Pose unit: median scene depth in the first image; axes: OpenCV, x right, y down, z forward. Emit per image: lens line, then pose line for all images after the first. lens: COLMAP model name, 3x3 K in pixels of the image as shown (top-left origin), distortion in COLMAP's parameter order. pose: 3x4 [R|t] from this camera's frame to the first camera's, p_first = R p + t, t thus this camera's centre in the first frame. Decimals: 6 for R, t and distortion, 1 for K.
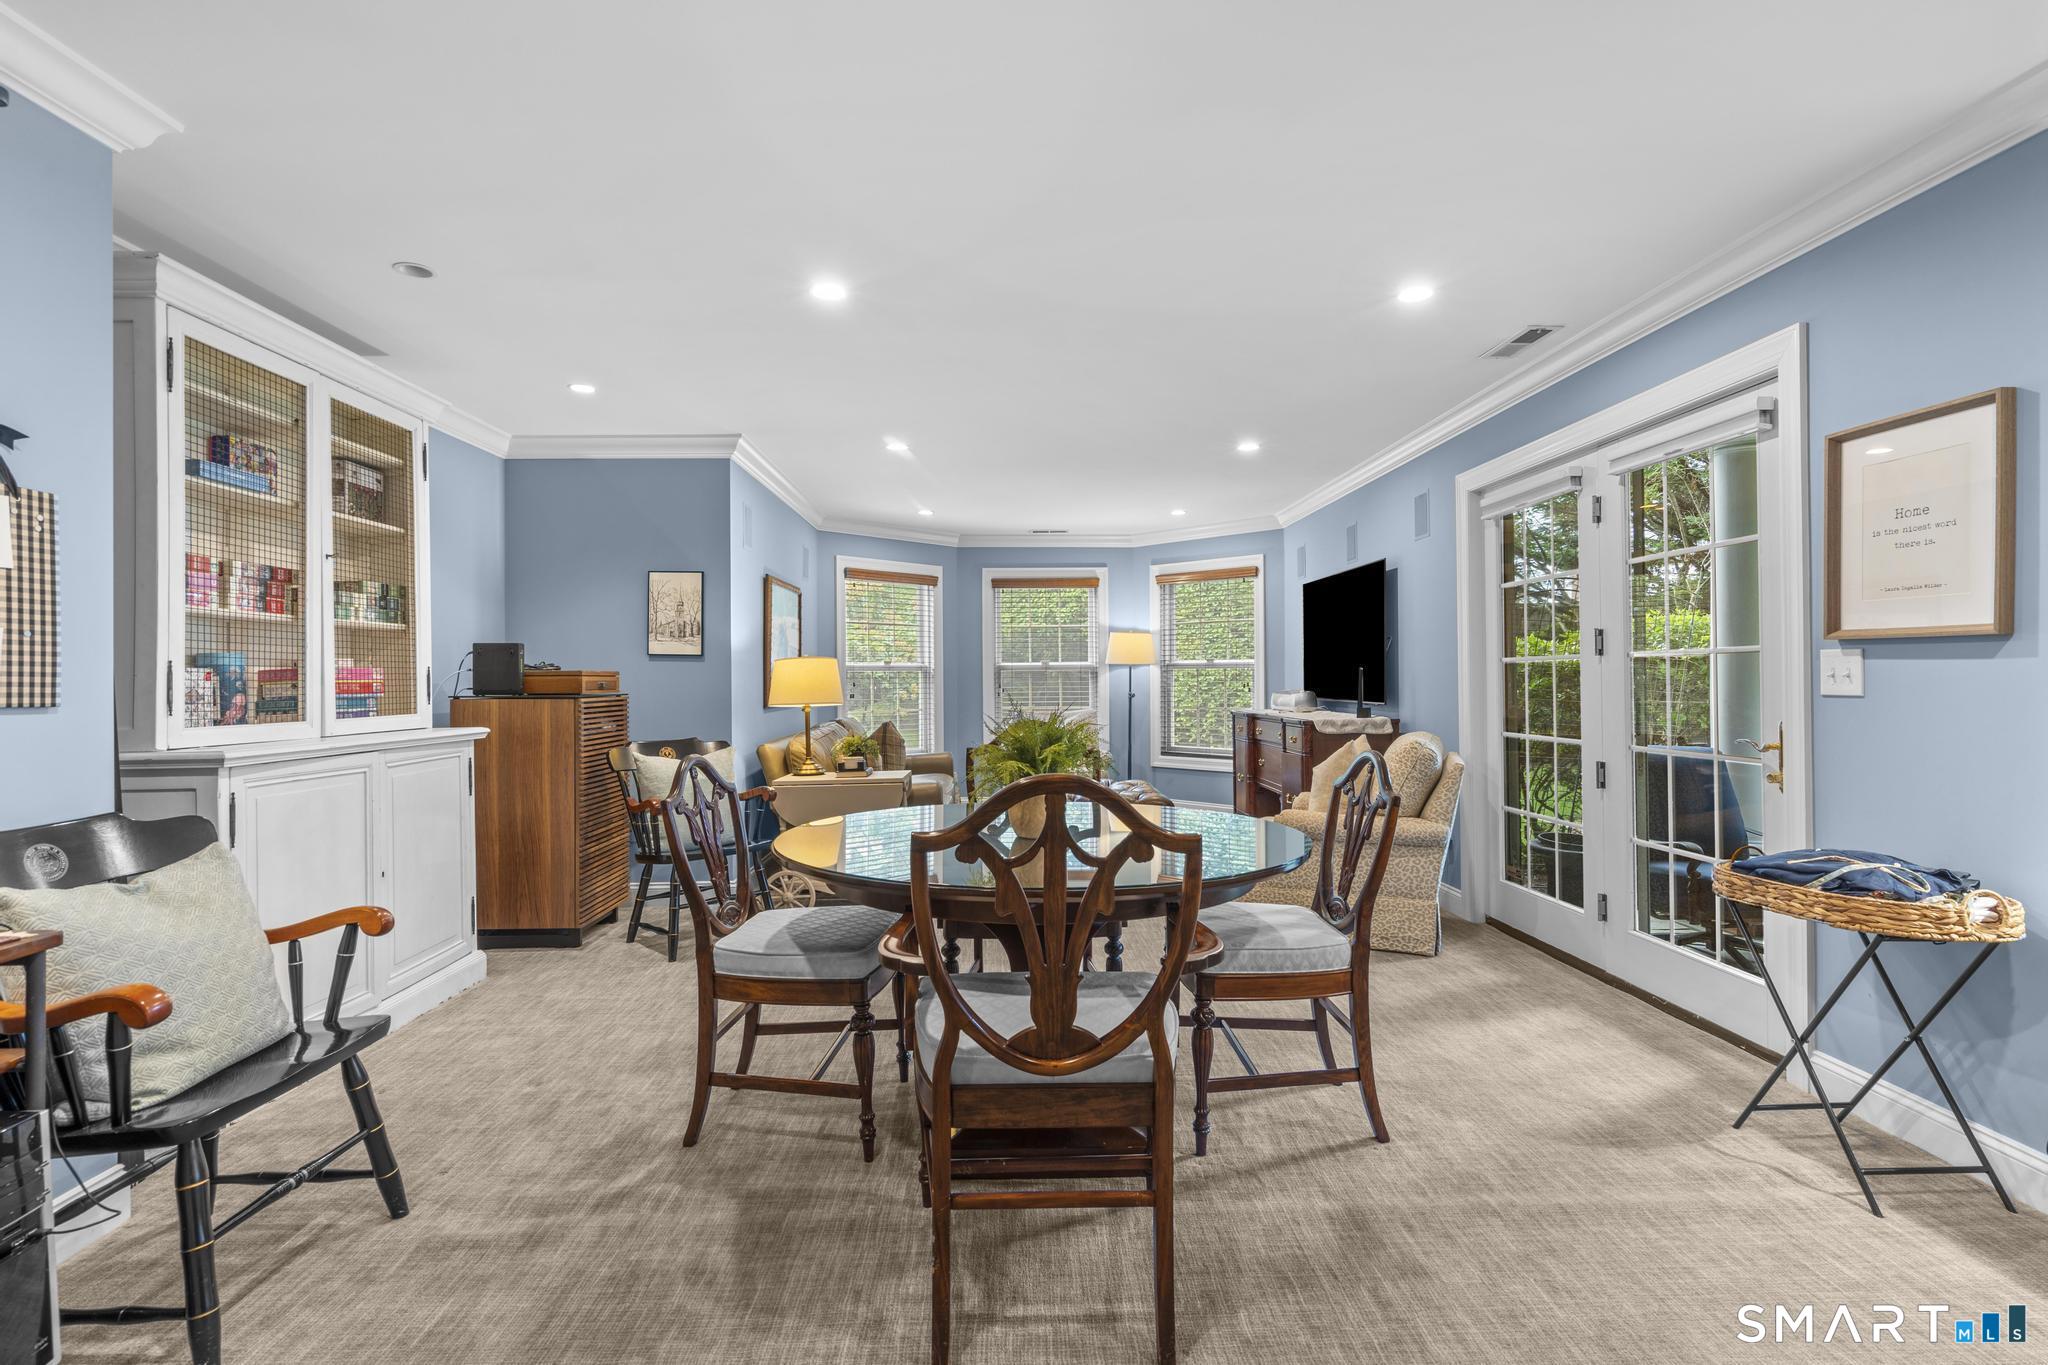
lens RADIAL K [[953.0, 0, 1023.3], [0, 953.0, 672.5], [0, 0, 1]] dist [-0.000952, 0.001875]
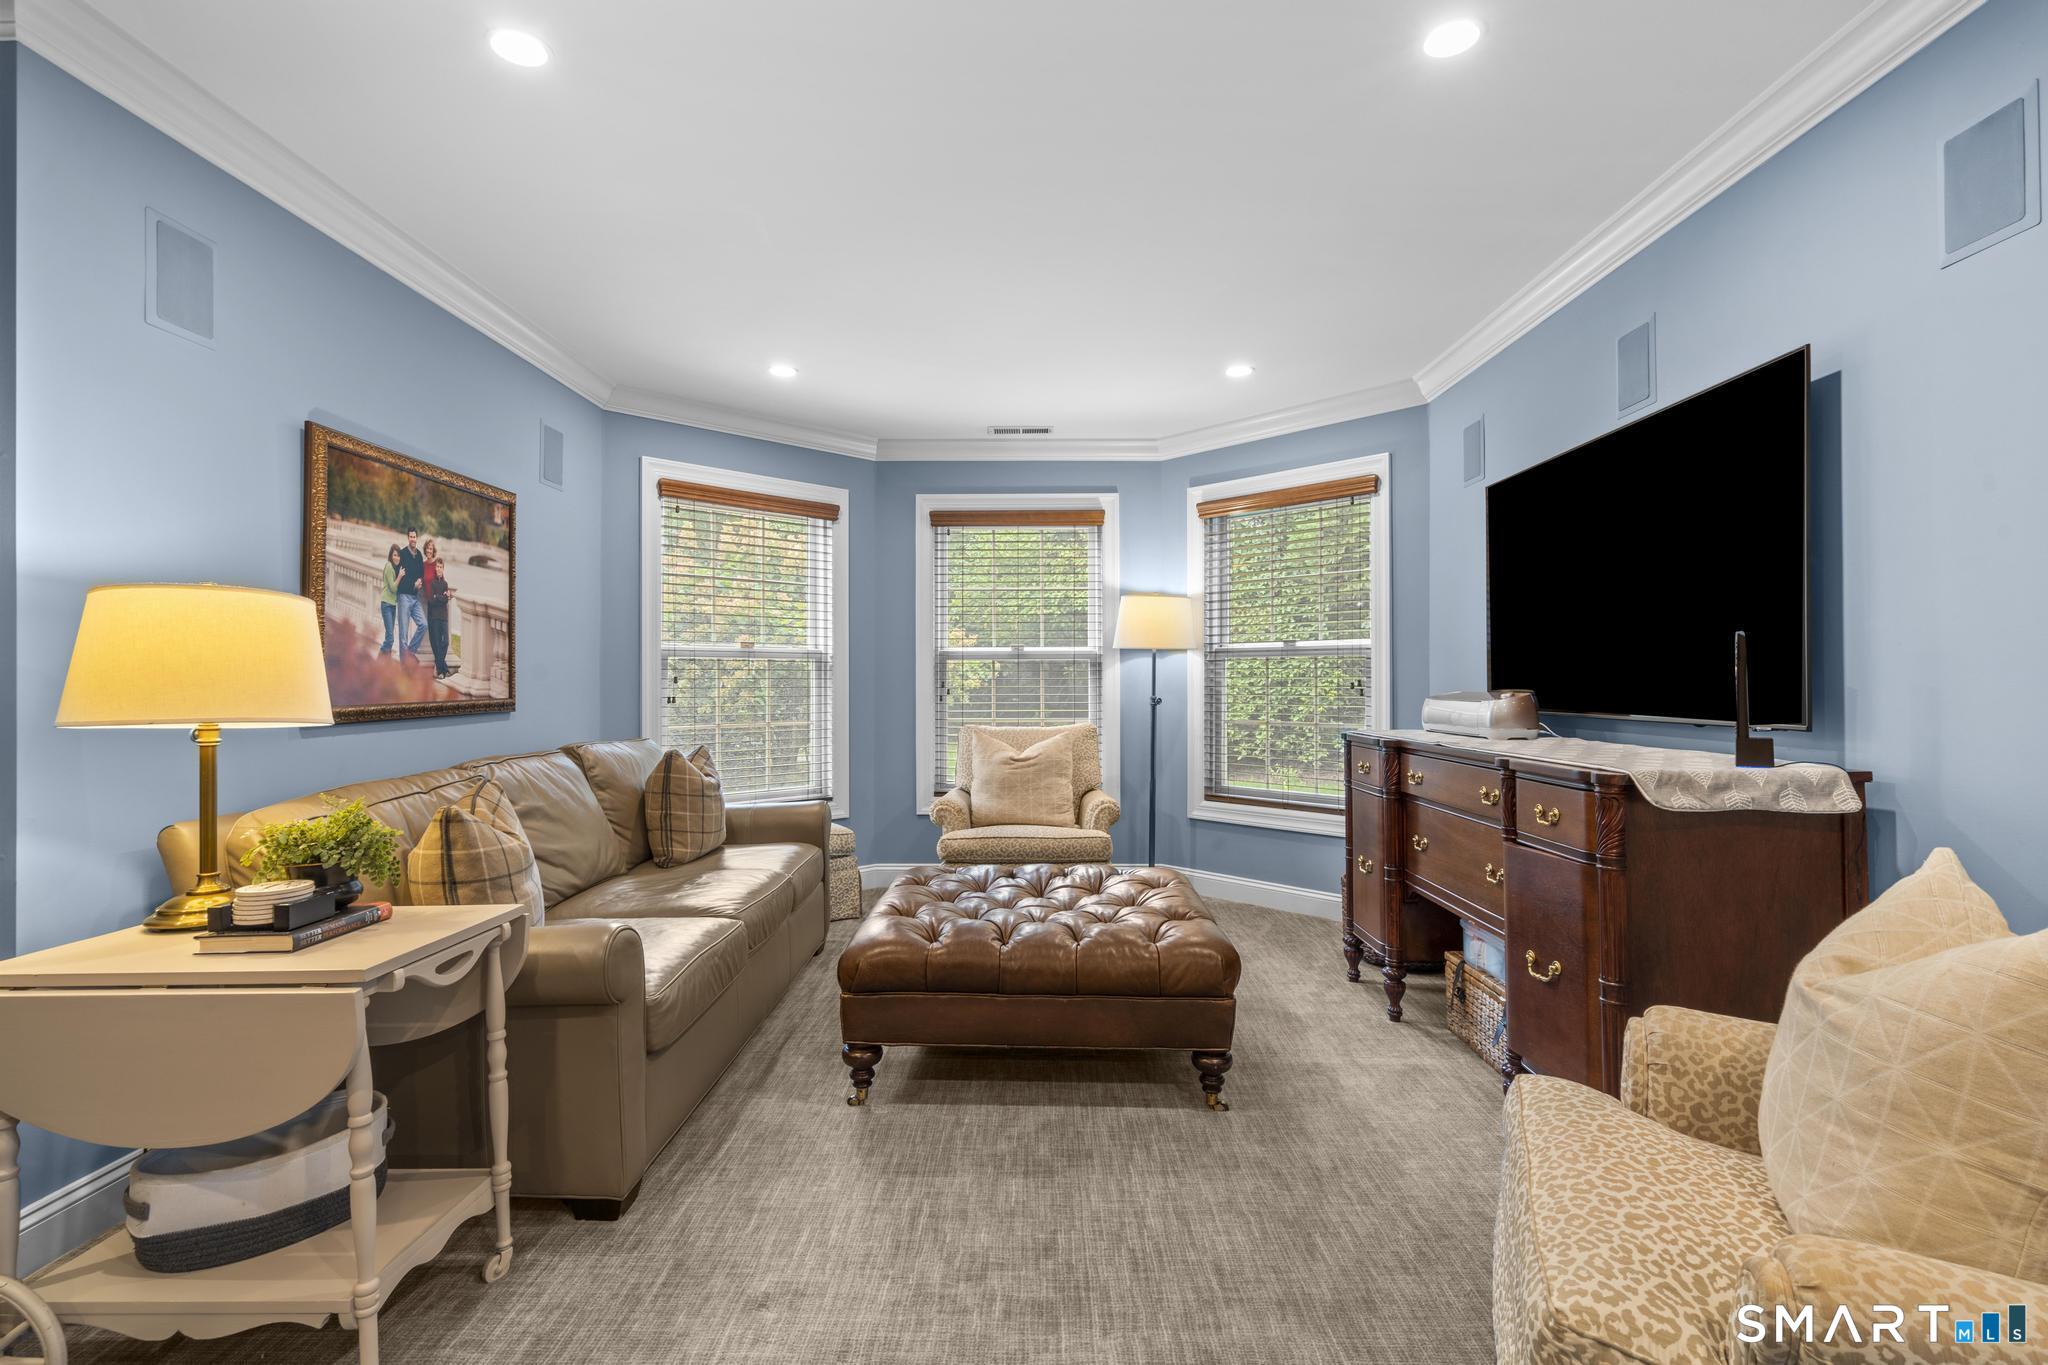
lens RADIAL K [[953.0, 0, 1023.3], [0, 953.0, 672.5], [0, 0, 1]] dist [-0.000952, 0.001875]
pose [[0.999322, 0.003560, -0.036636, 0.065558], [-0.003658, 0.999990, -0.002604, 0.009965], [0.036626, 0.002737, 0.999325, 0.500619]]
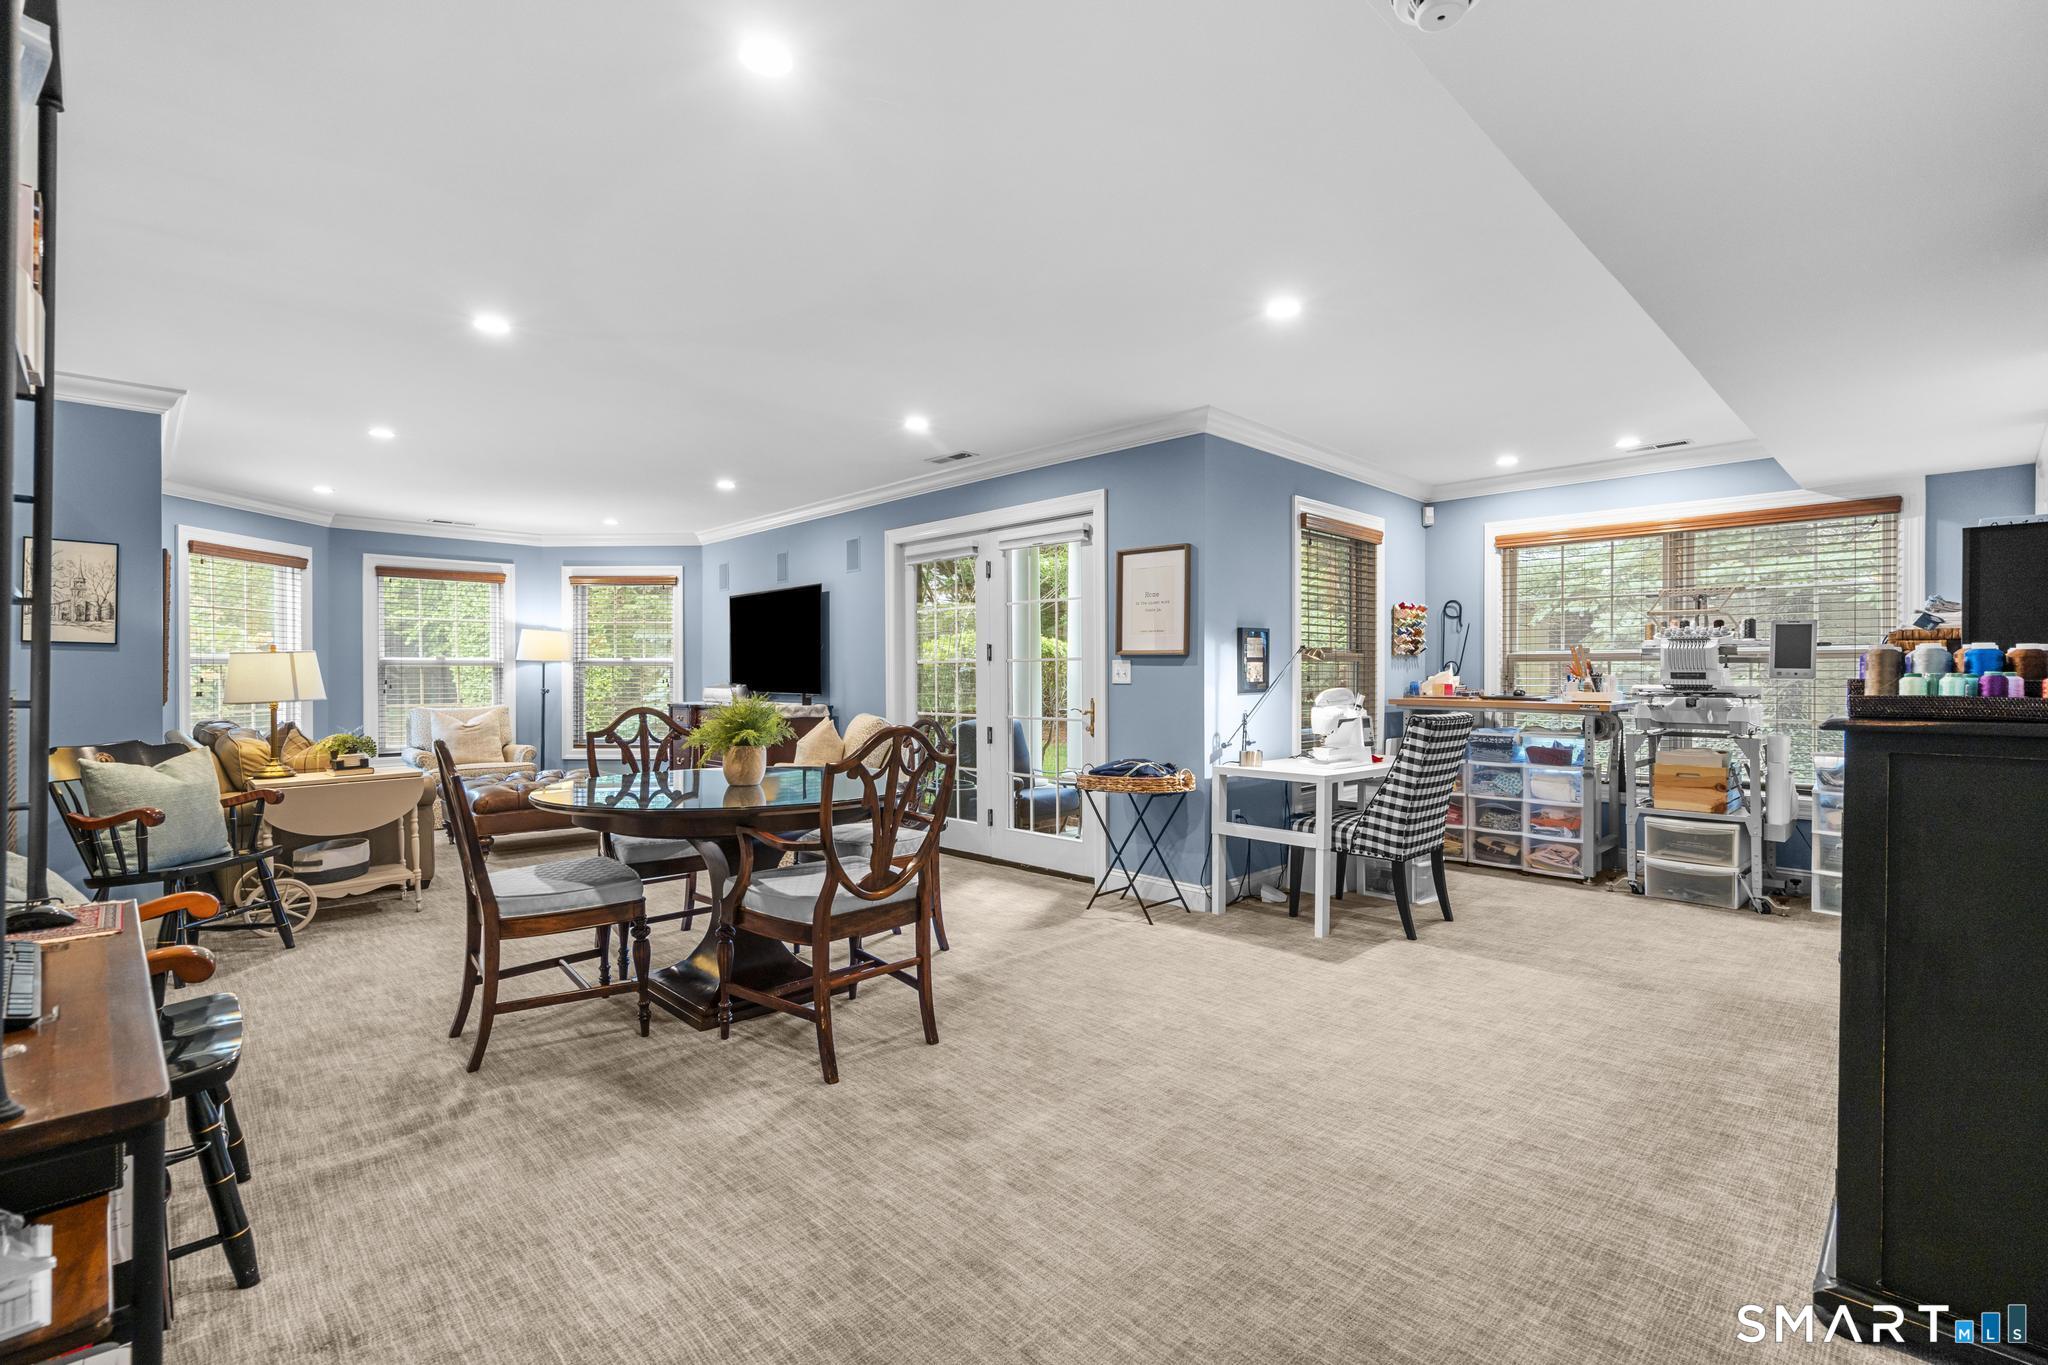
lens RADIAL K [[925.1, 0, 1023.1], [0, 925.1, 675.3], [0, 0, 1]] dist [-0.004740, 0.001916]
pose [[0.736340, 0.004530, 0.676596, -0.228619], [-0.007271, 0.999973, 0.001218, 0.002277], [-0.676573, -0.005816, 0.736353, -0.104410]]
